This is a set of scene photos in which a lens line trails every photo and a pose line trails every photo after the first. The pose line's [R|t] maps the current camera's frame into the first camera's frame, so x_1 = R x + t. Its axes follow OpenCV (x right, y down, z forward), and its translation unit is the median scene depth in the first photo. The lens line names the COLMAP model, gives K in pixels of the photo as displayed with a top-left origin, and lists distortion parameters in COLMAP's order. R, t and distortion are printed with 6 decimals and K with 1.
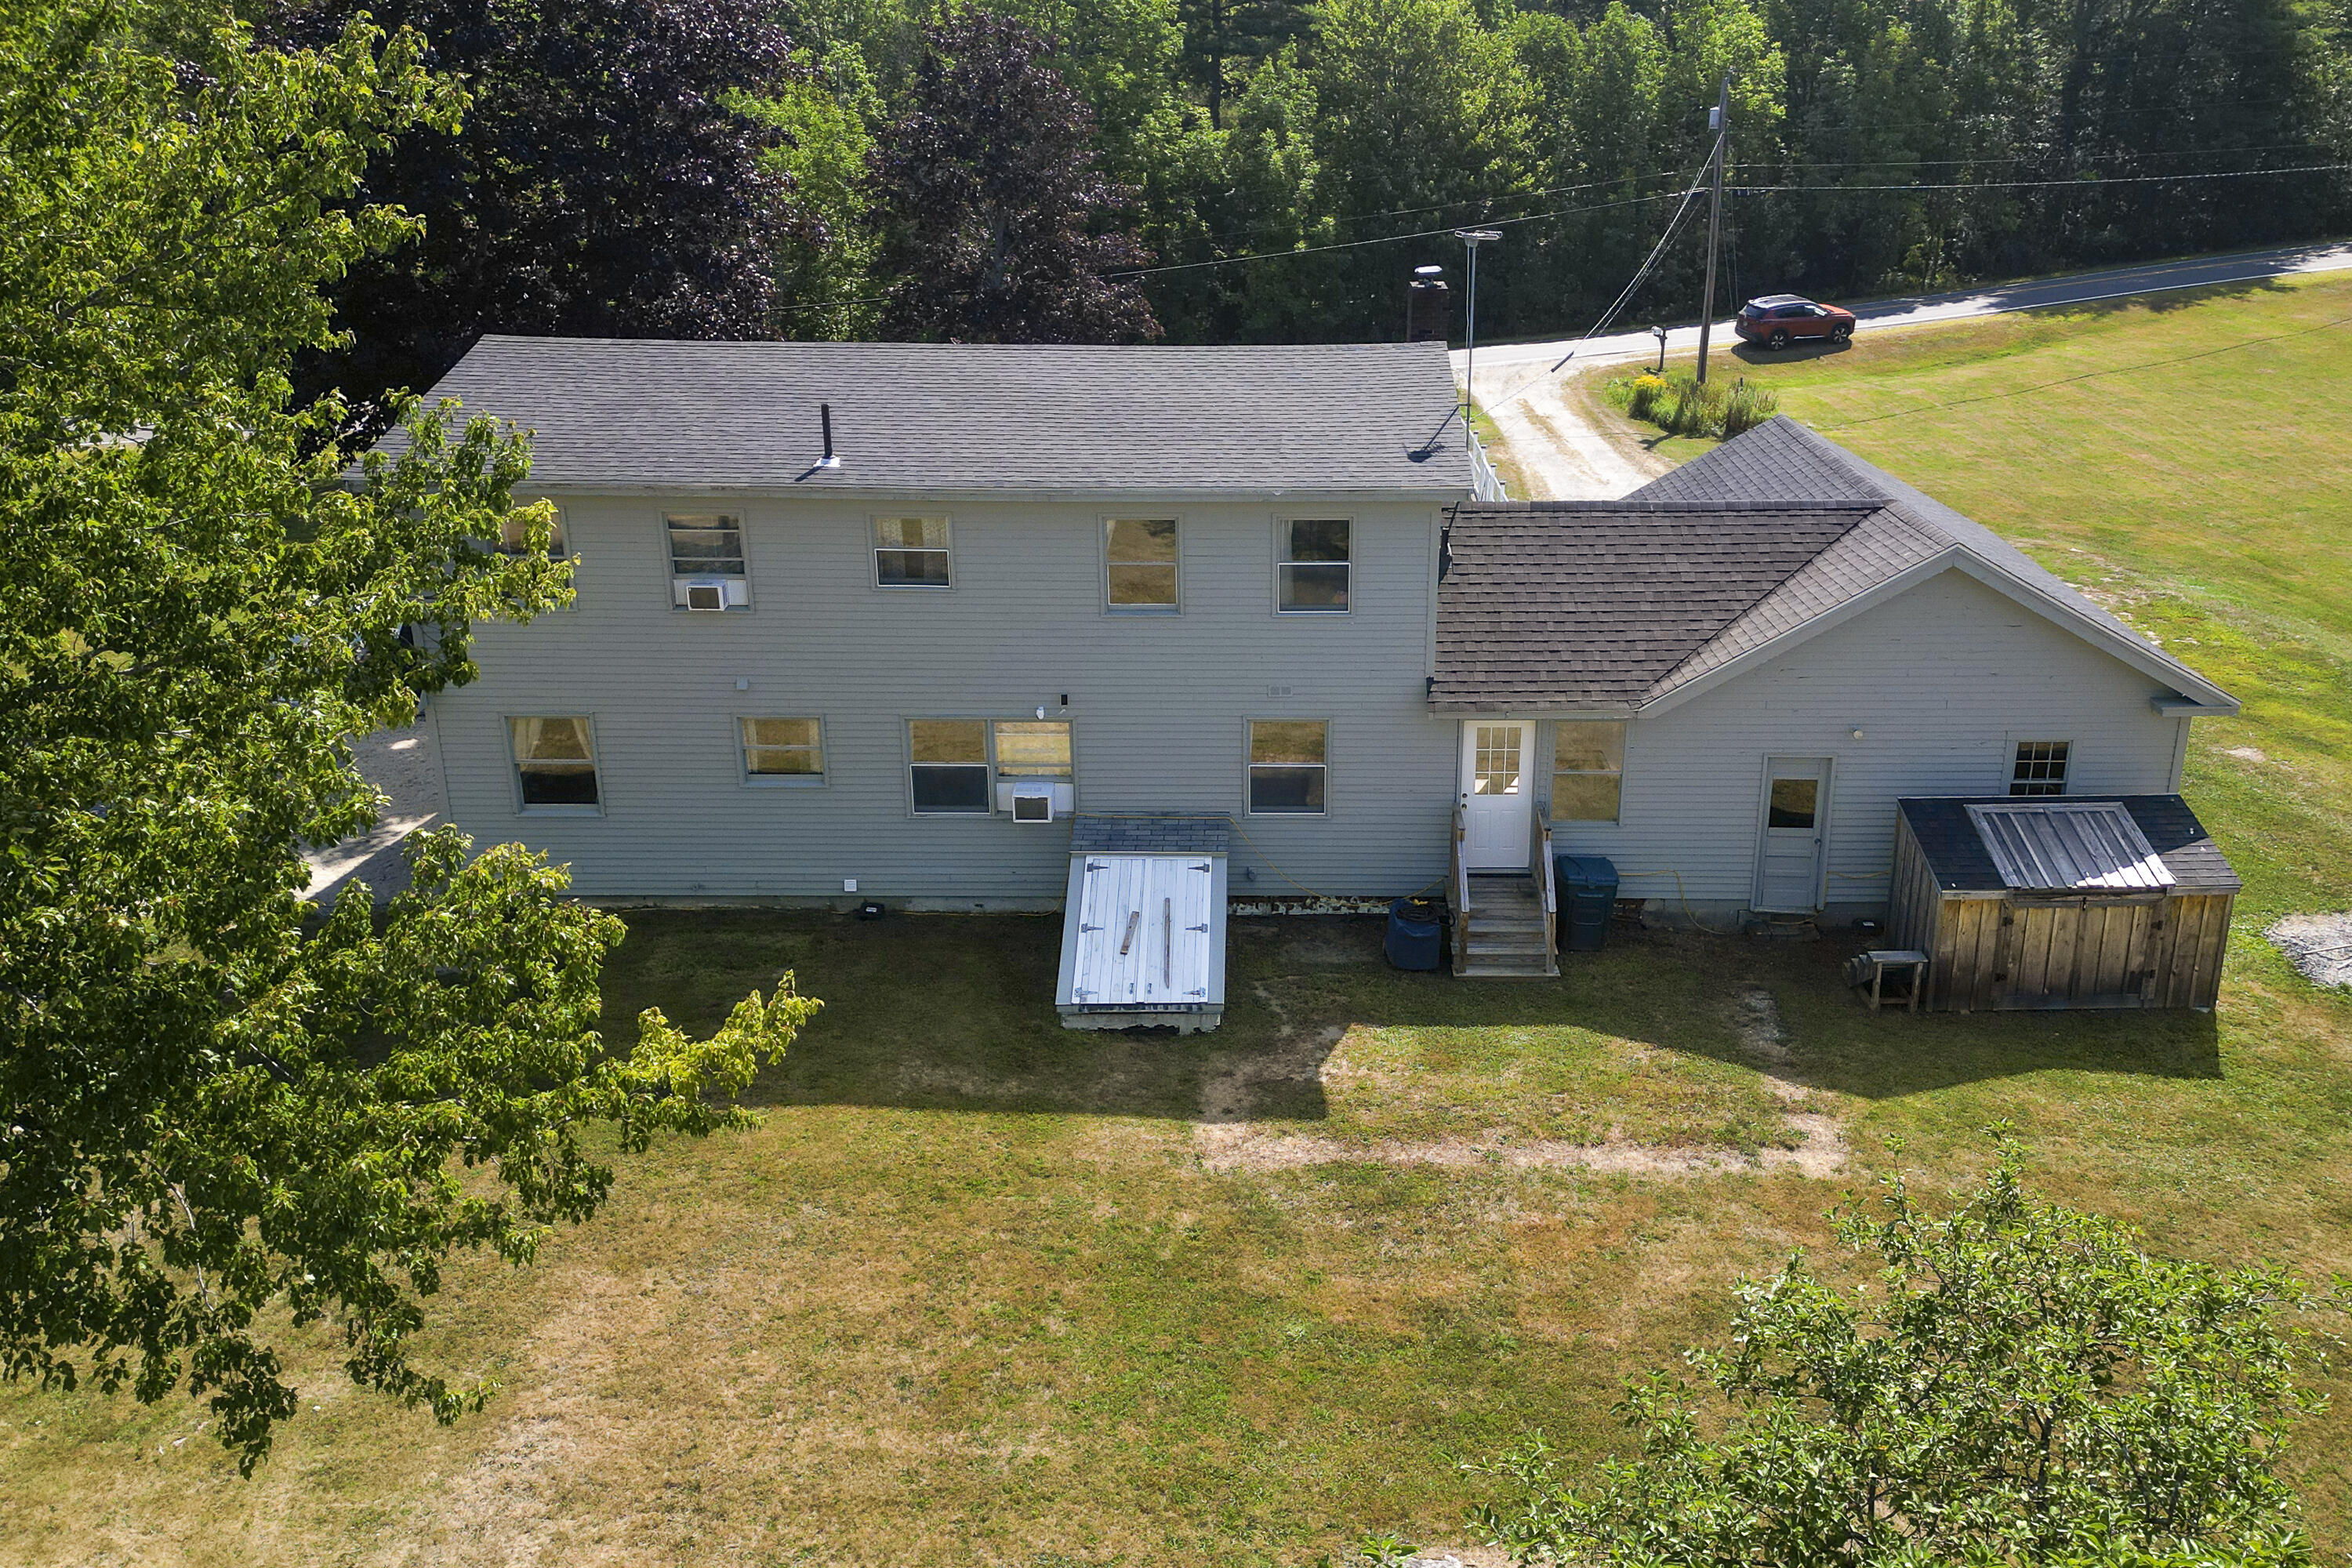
lens RADIAL K [[1962.3, 0, 1197.3], [0, 1962.3, 788.0], [0, 0, 1]] dist [0.117897, -0.087982]
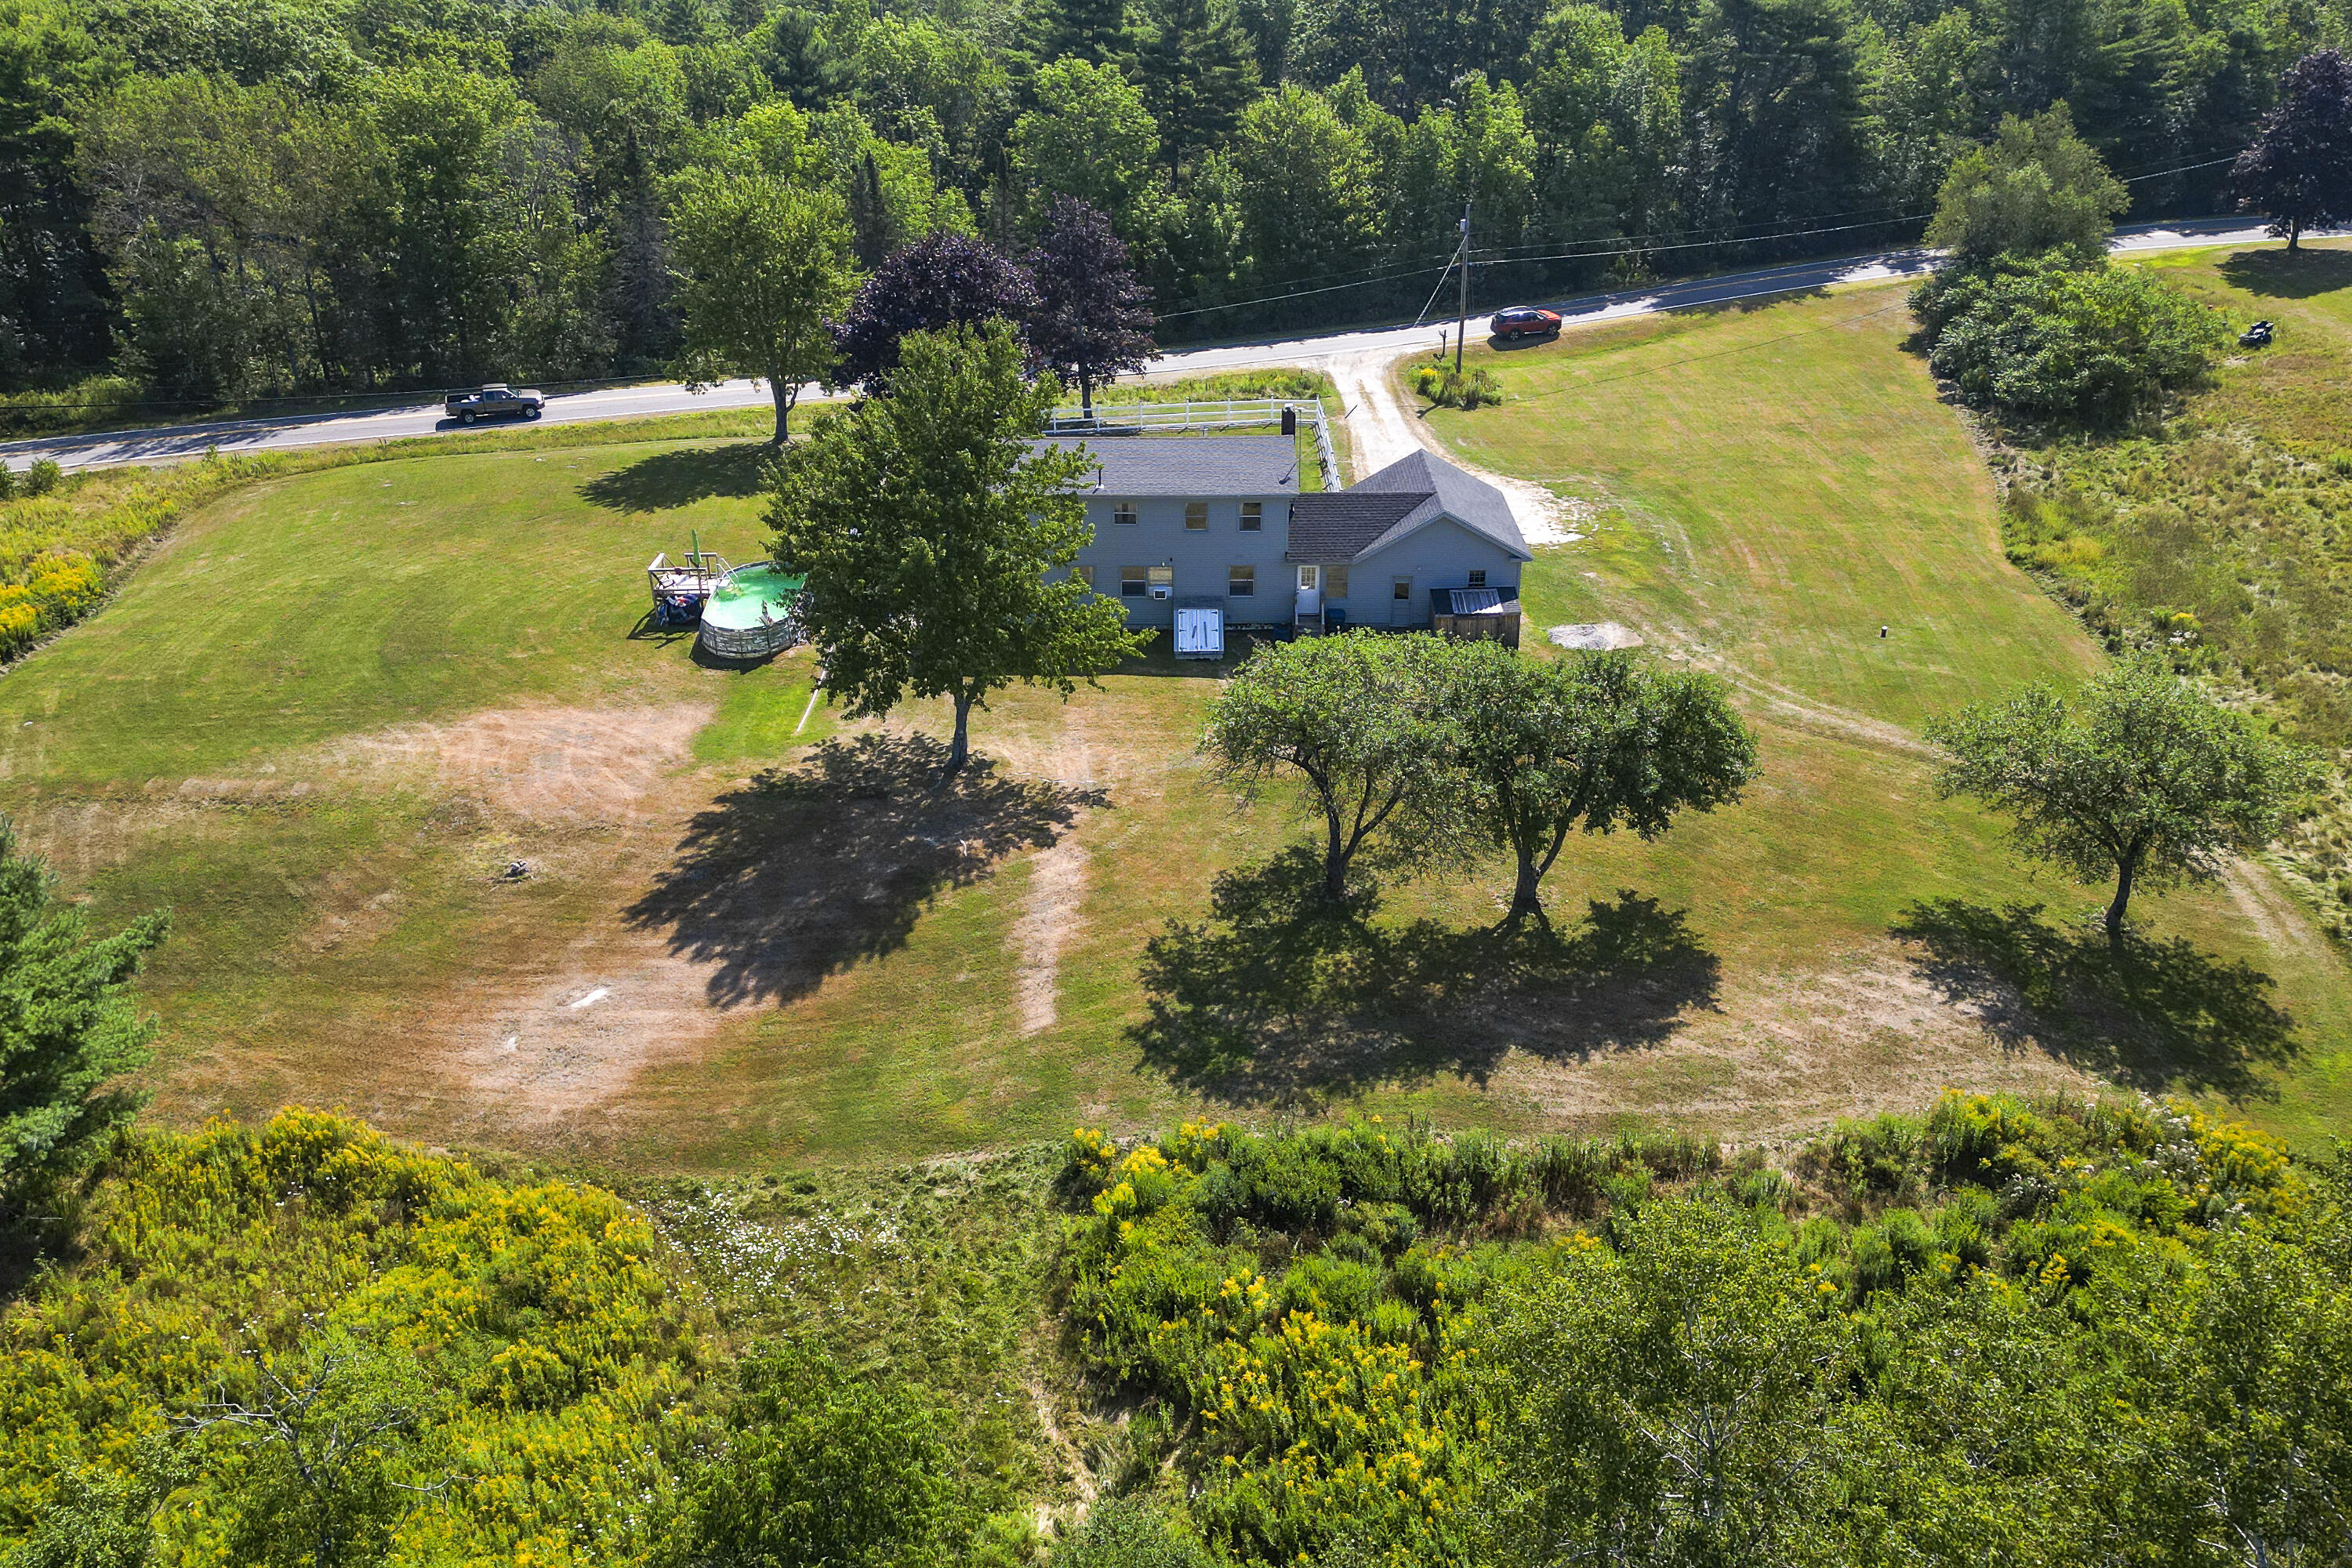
lens RADIAL K [[1962.3, 0, 1171.3], [0, 1962.3, 769.3], [0, 0, 1]] dist [0.117897, -0.087982]
pose [[0.999534, -0.009829, 0.028888, -0.051072], [0.007768, 0.997472, 0.070634, 0.021519], [-0.029509, -0.070376, 0.997084, -0.684989]]
